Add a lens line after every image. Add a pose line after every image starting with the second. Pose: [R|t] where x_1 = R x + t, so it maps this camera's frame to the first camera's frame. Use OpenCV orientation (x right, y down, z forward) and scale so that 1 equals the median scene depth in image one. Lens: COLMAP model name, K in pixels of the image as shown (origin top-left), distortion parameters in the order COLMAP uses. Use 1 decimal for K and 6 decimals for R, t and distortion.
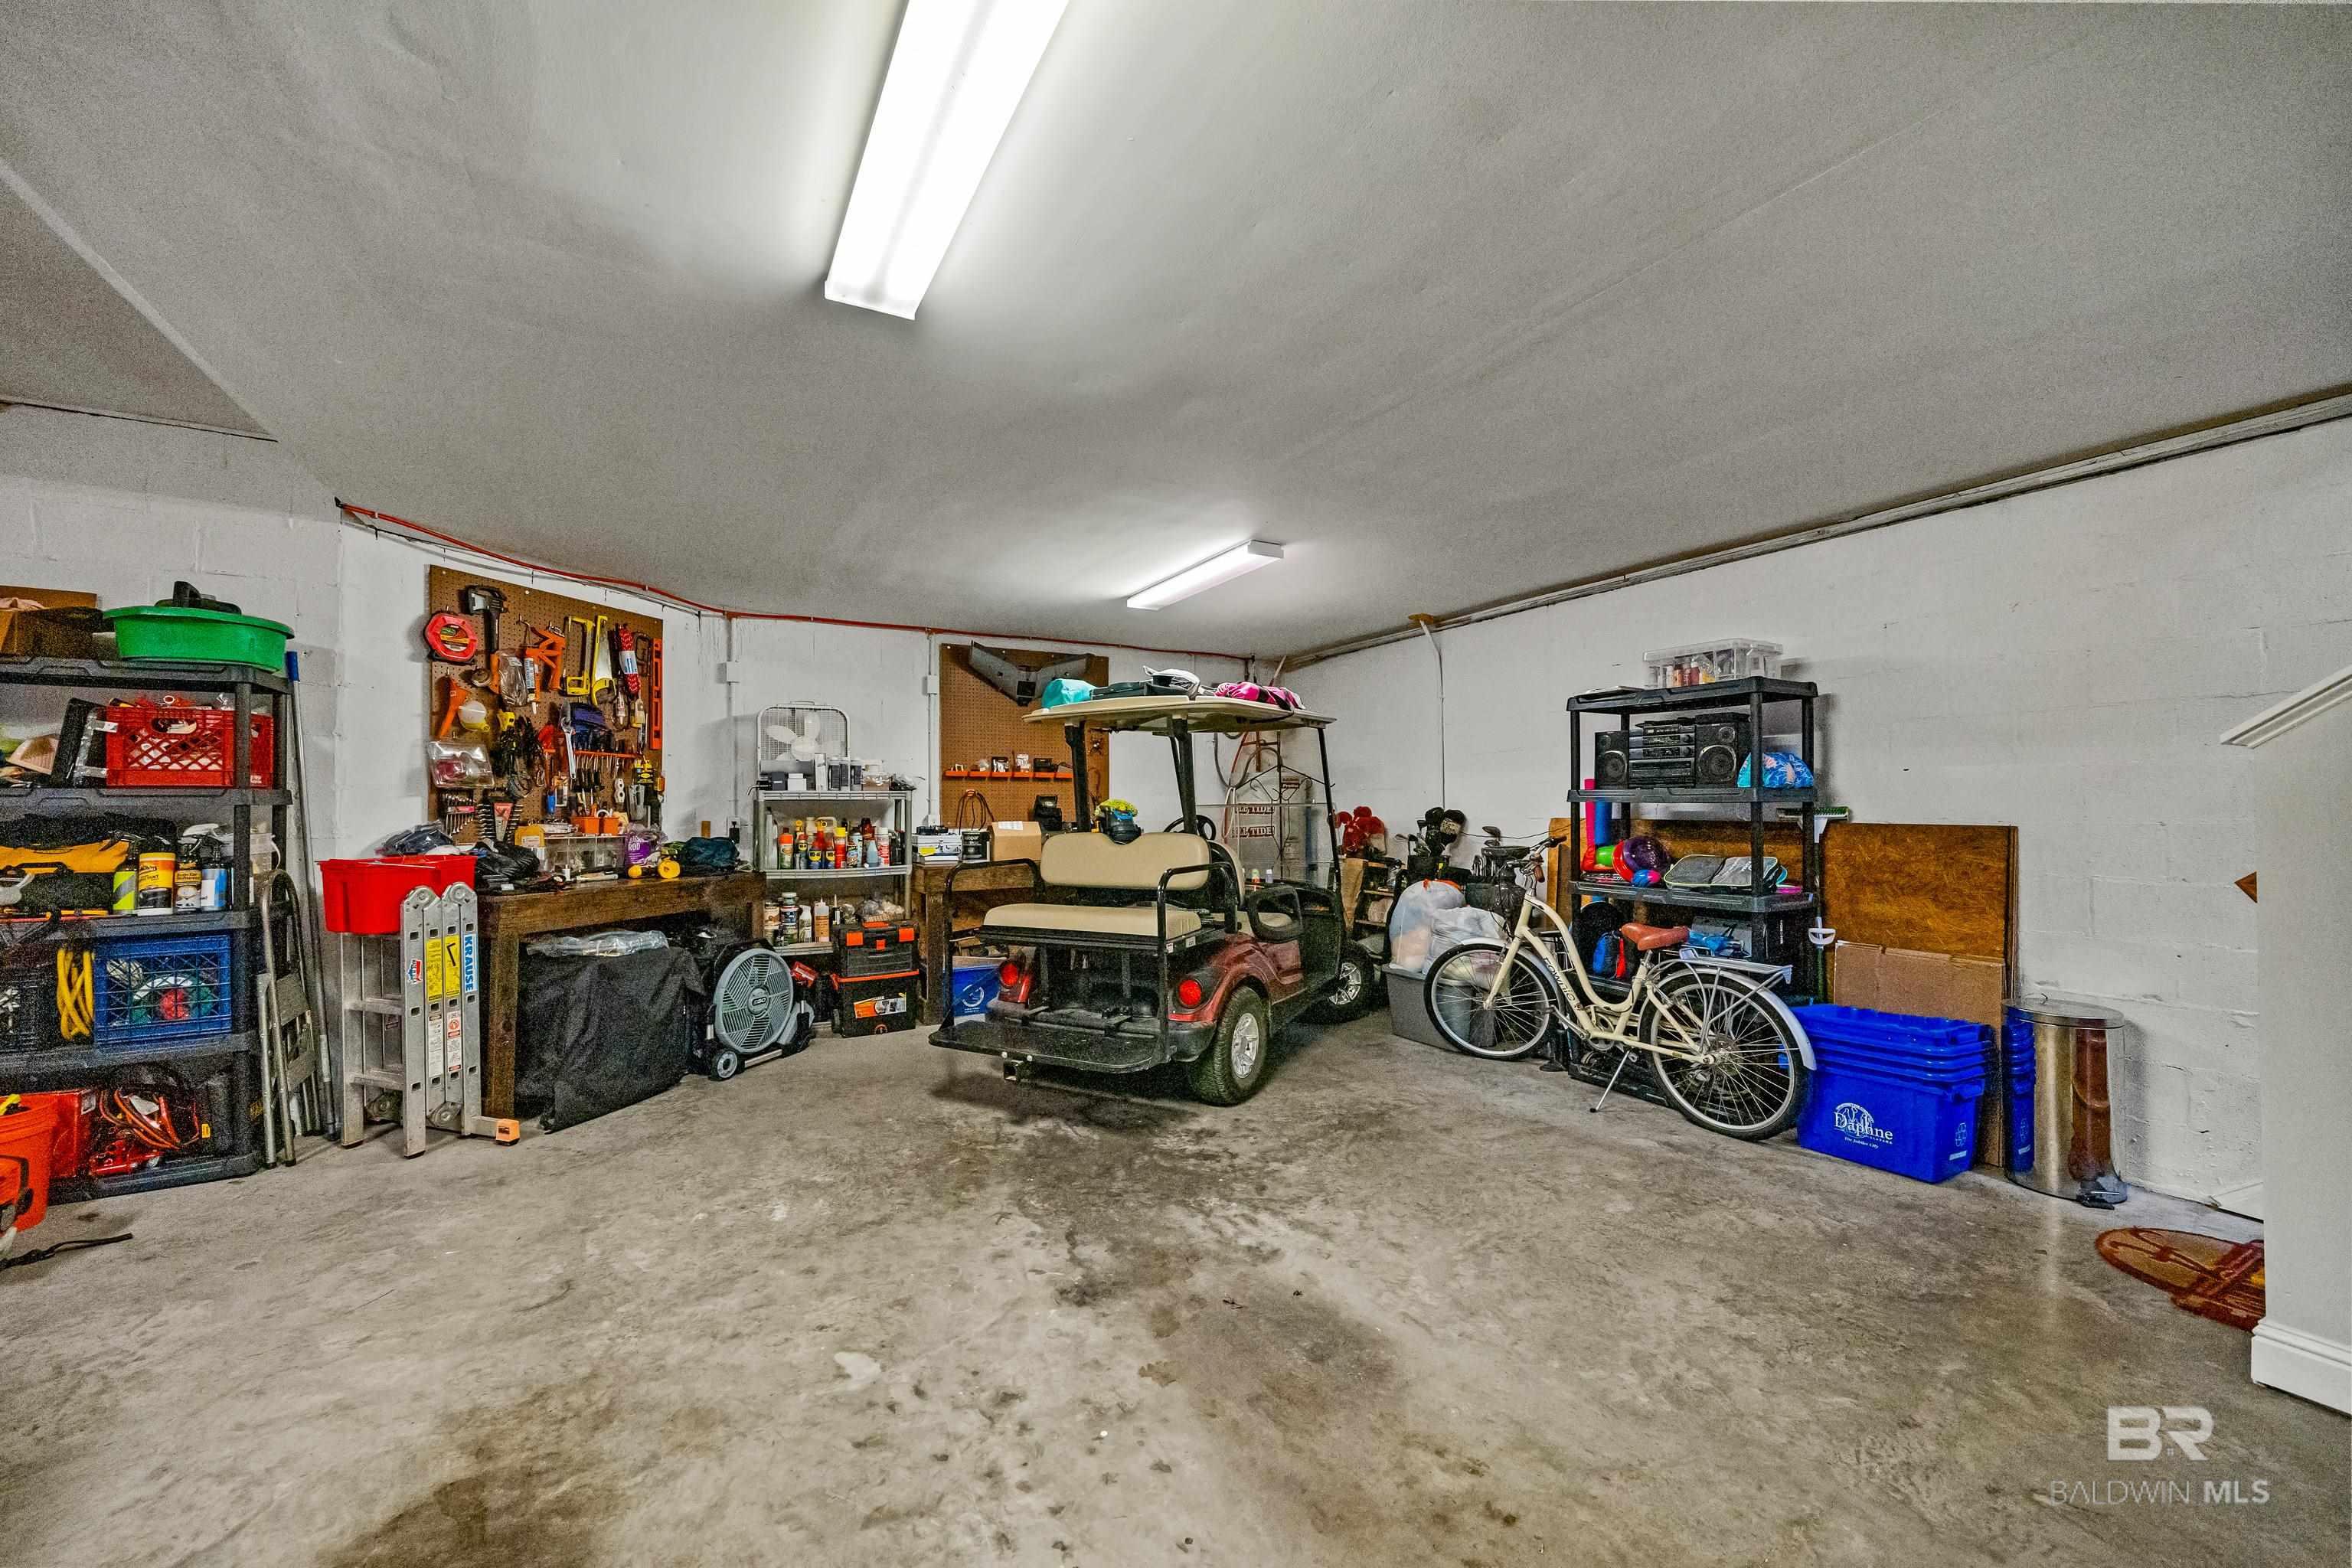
lens RADIAL K [[926.8, 0, 1179.4], [0, 926.8, 807.3], [0, 0, 1]] dist [0.000744, 0.000026]
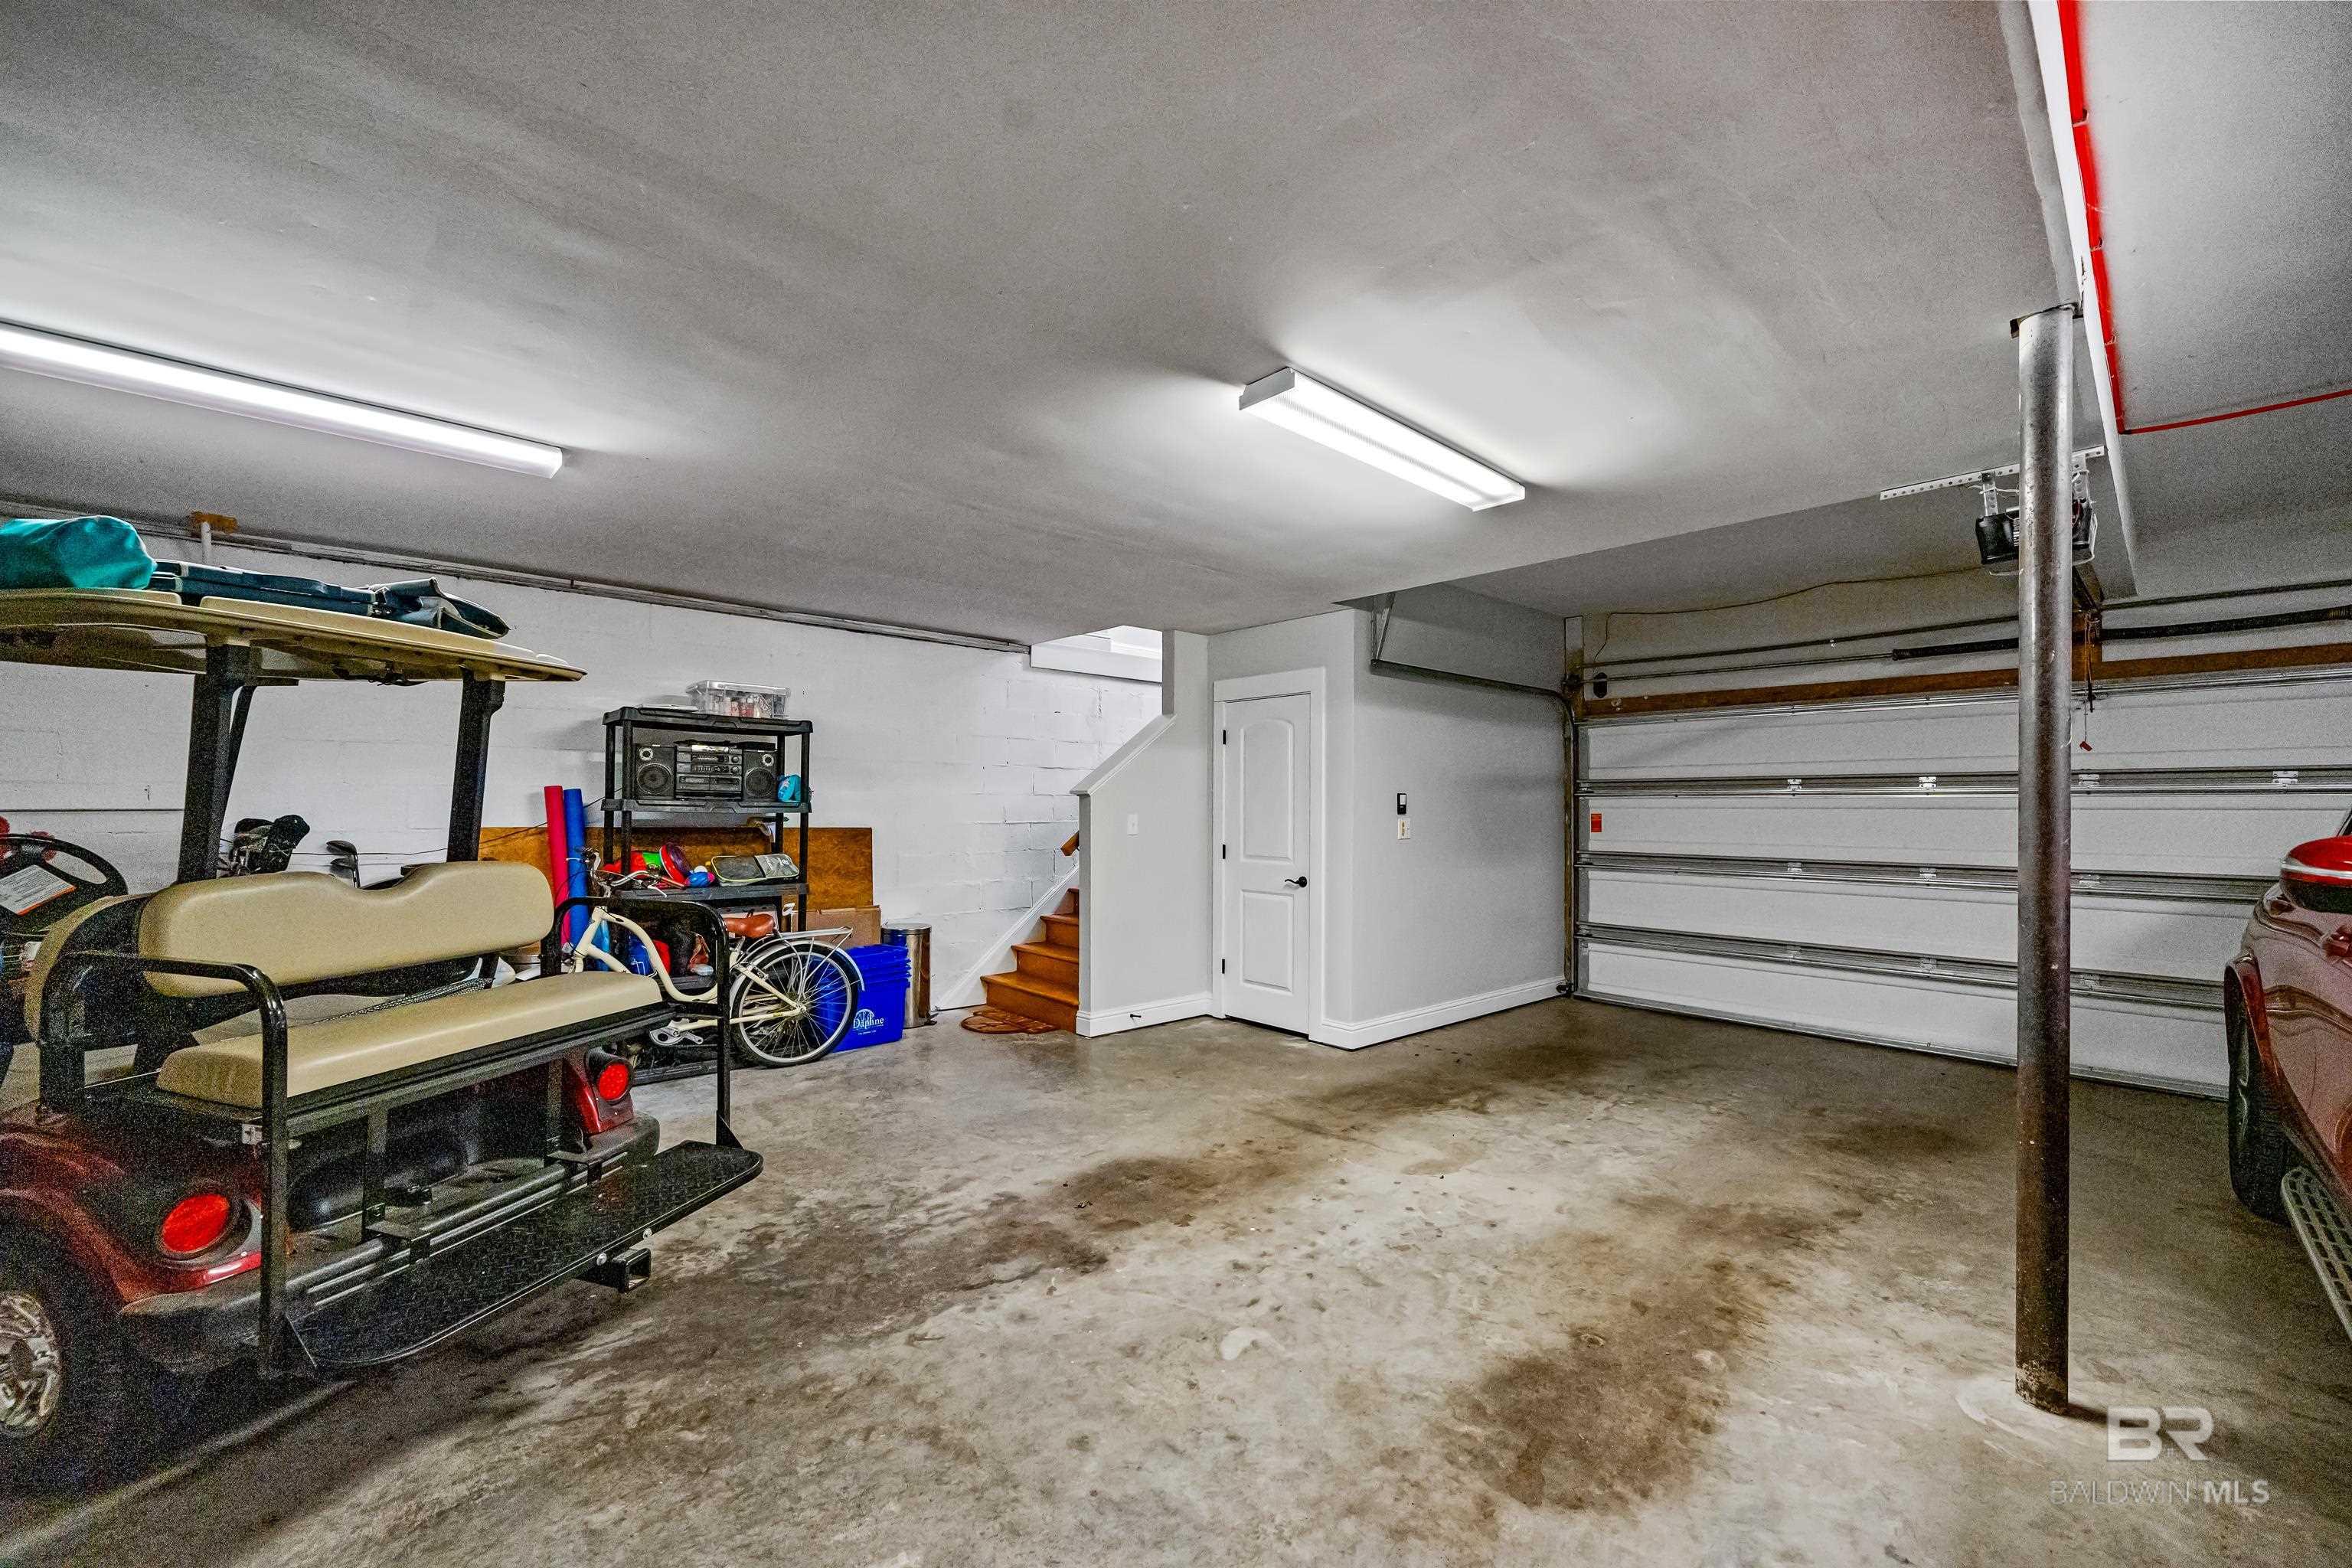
lens RADIAL K [[926.8, 0, 1179.4], [0, 926.8, 807.3], [0, 0, 1]] dist [0.000744, 0.000026]
pose [[-0.239195, 0.005131, 0.970958, -0.989660], [-0.005721, 0.999961, -0.006694, -0.009497], [-0.970955, -0.007156, -0.239156, 0.950889]]
